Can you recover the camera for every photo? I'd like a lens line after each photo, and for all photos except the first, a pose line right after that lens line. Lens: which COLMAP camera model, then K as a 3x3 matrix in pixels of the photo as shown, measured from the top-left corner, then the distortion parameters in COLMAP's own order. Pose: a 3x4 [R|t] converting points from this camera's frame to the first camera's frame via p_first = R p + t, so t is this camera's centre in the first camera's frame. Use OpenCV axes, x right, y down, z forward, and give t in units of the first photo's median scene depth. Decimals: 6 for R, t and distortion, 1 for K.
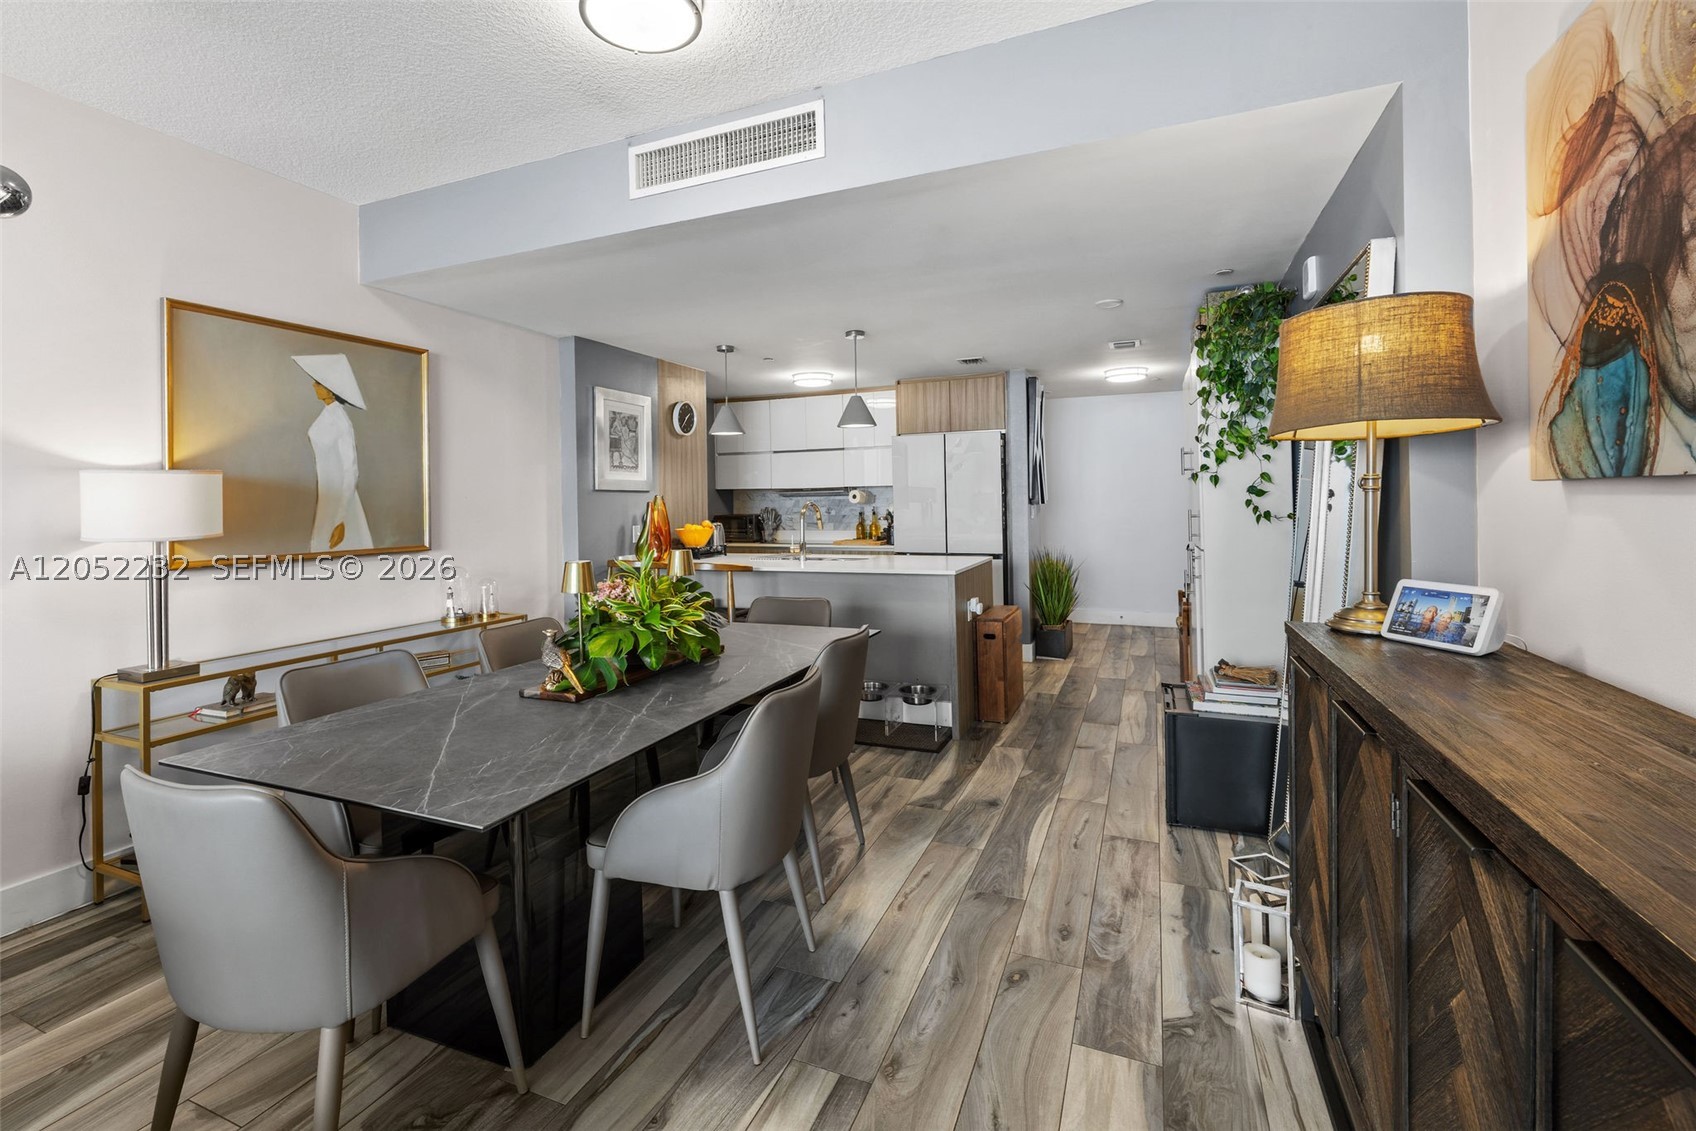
lens RADIAL K [[745.9, 0, 824.7], [0, 745.9, 499.4], [0, 0, 1]] dist [0.001487, -0.001669]
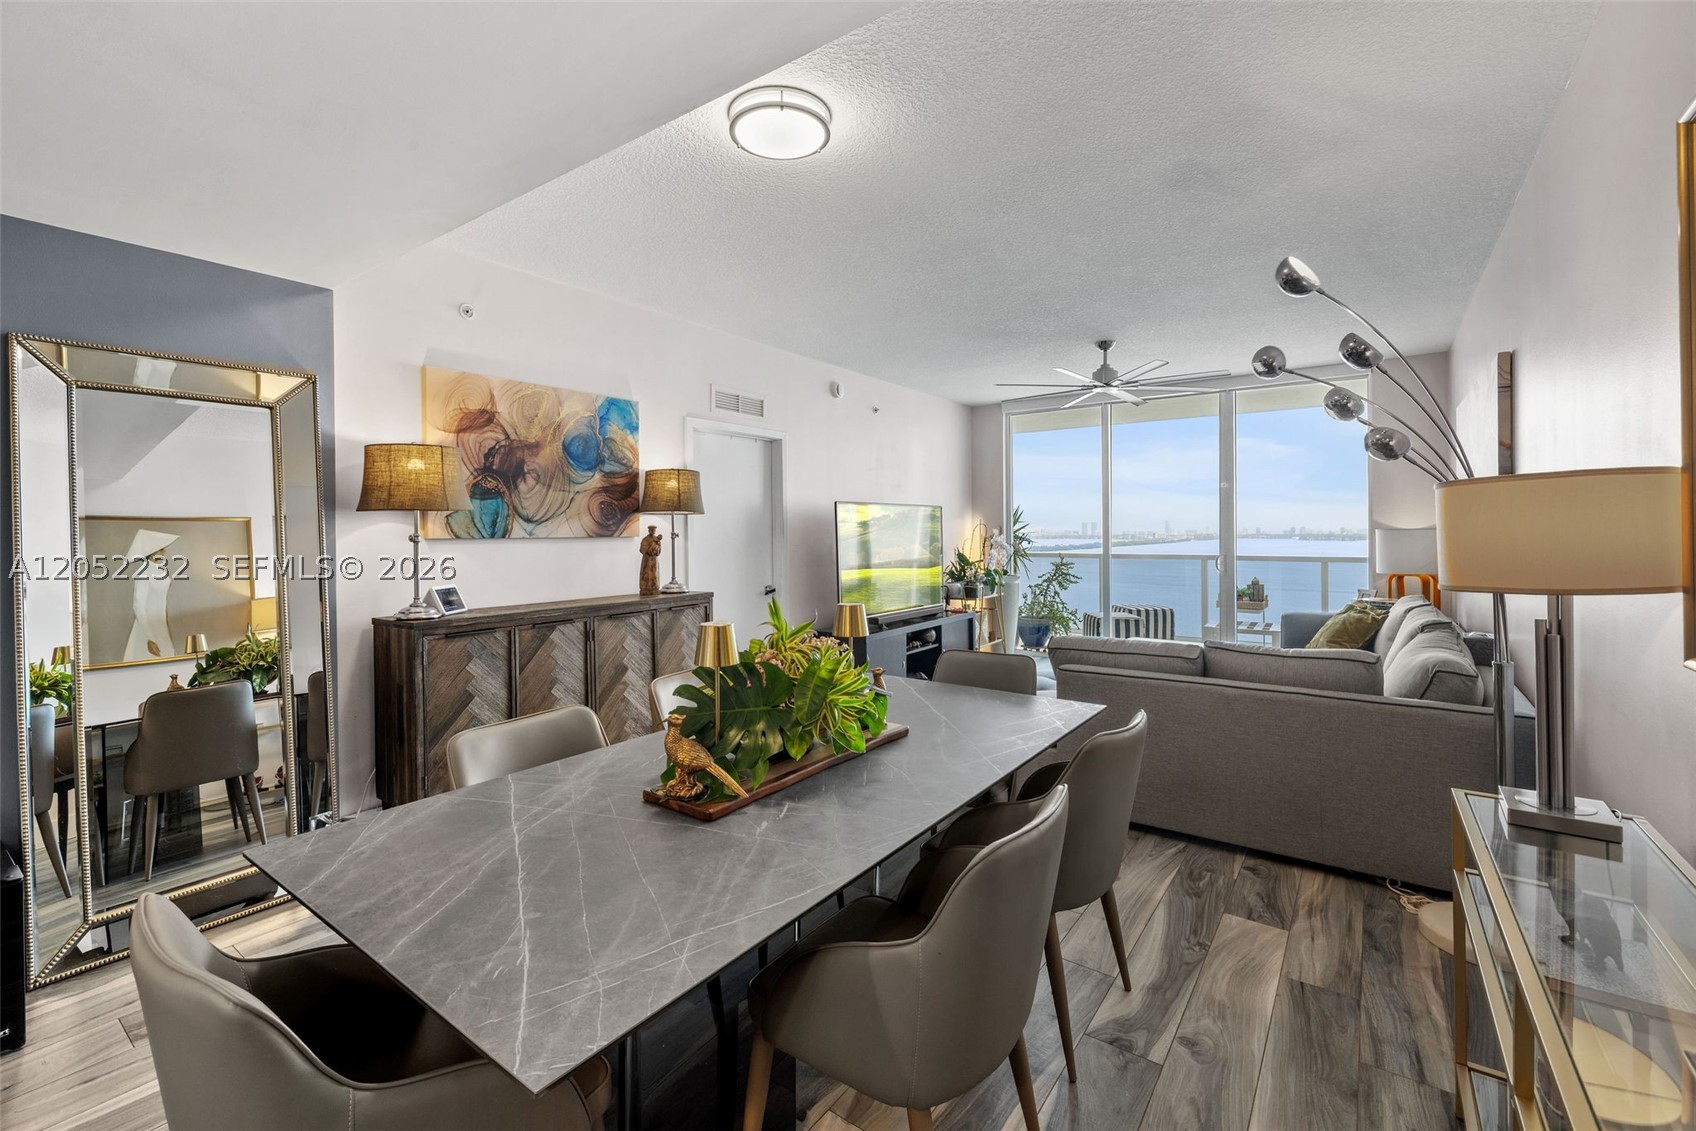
lens RADIAL K [[715.3, 0, 845.5], [0, 715.3, 539.9], [0, 0, 1]] dist [0.000485, 0.001604]
pose [[-0.975479, 0.020618, 0.219123, -0.363161], [0.022413, 0.999732, 0.005710, -0.002347], [-0.218947, 0.010481, -0.975681, 1.300739]]
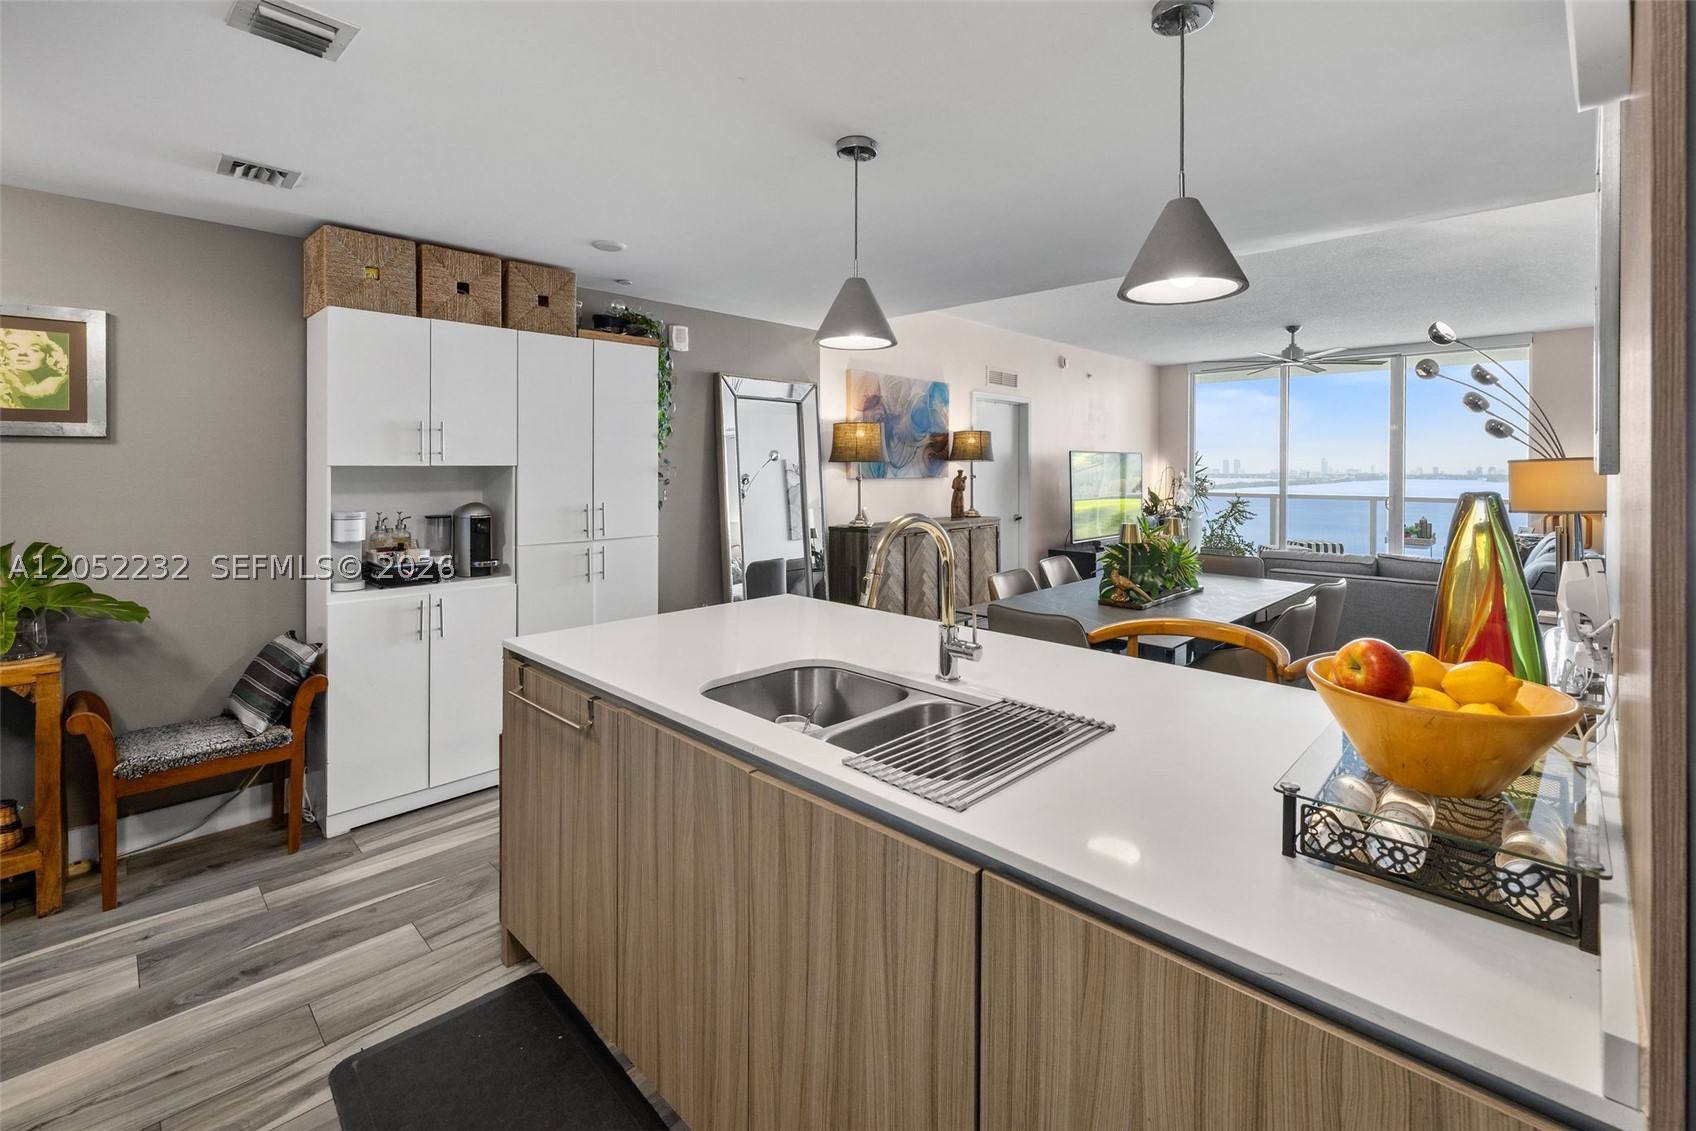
lens RADIAL K [[765.3, 0, 850.5], [0, 765.3, 480.9], [0, 0, 1]] dist [0.003791, 0.000492]
pose [[-0.938974, 0.009885, 0.343847, -0.158164], [0.014191, 0.999849, 0.010009, -0.023259], [-0.343697, 0.014277, -0.938972, 2.058620]]
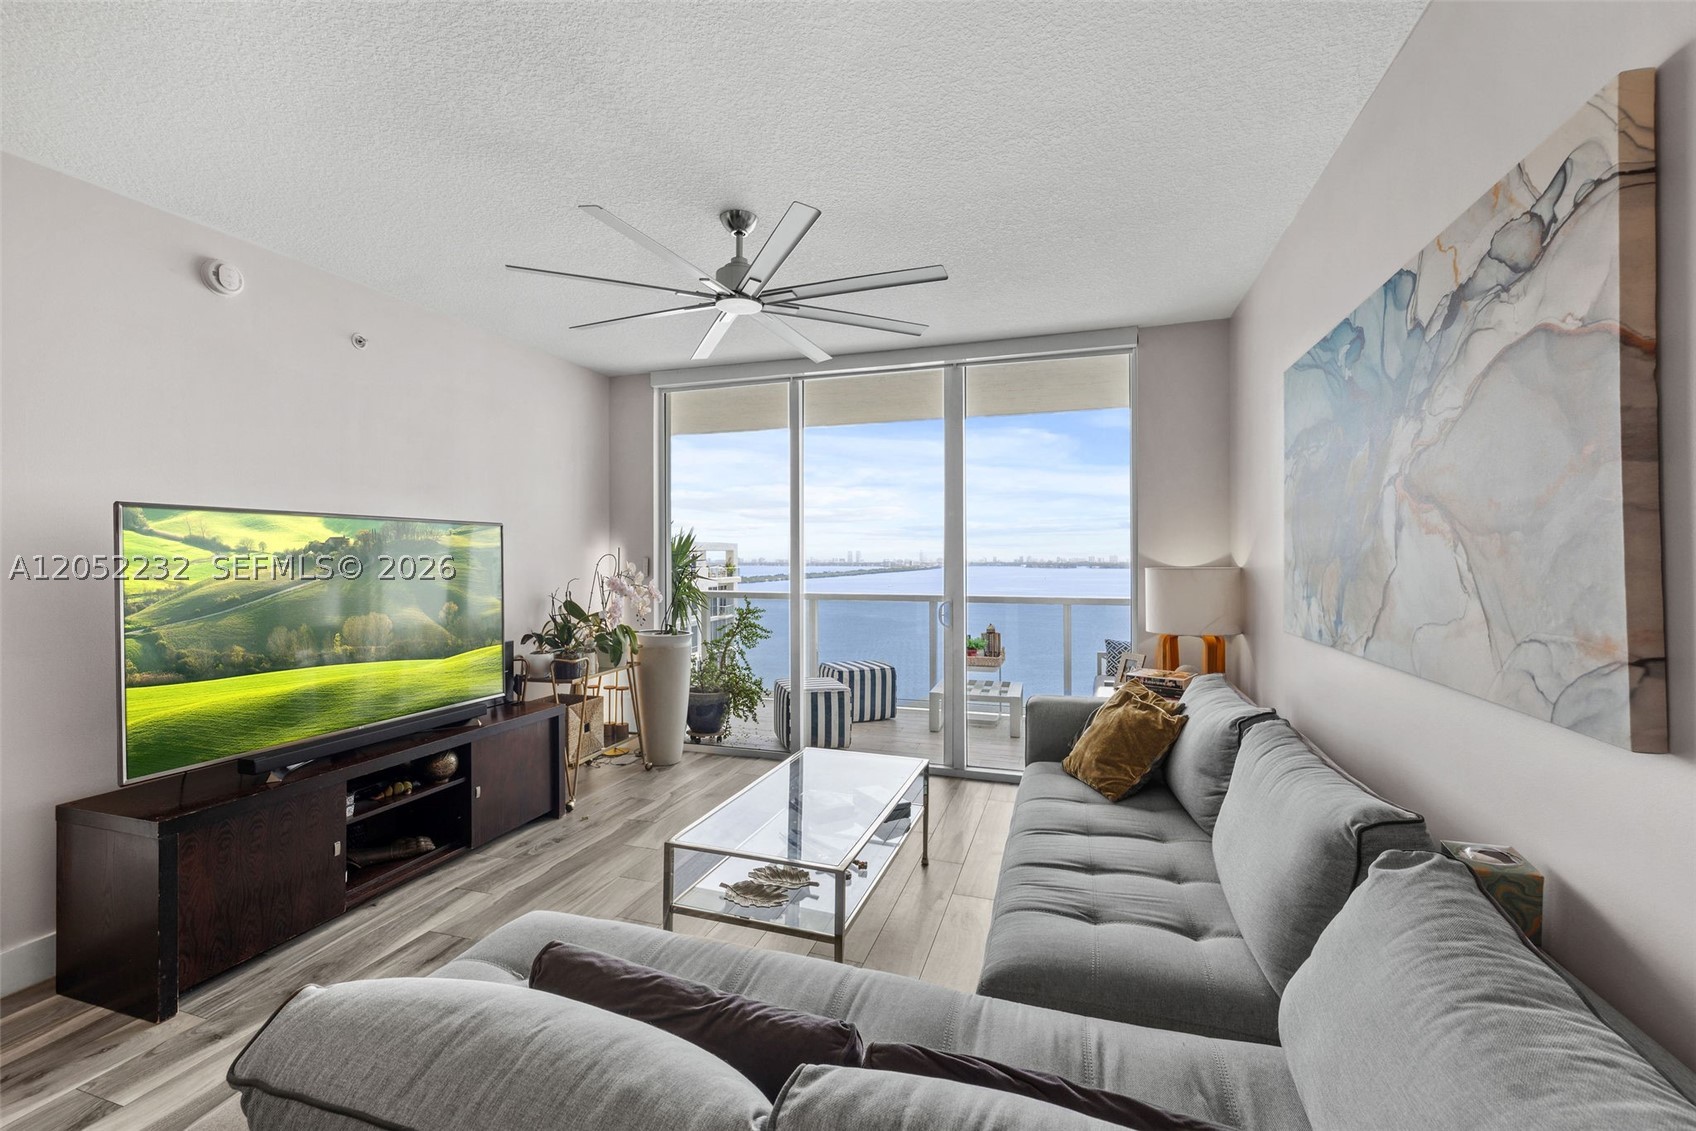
lens RADIAL K [[715.3, 0, 851.2], [0, 715.3, 555.3], [0, 0, 1]] dist [0.000485, 0.001604]
pose [[-0.994432, 0.014767, -0.104341, -0.620578], [0.015199, 0.999879, -0.003339, -0.013792], [0.104279, -0.004906, -0.994536, 0.478932]]
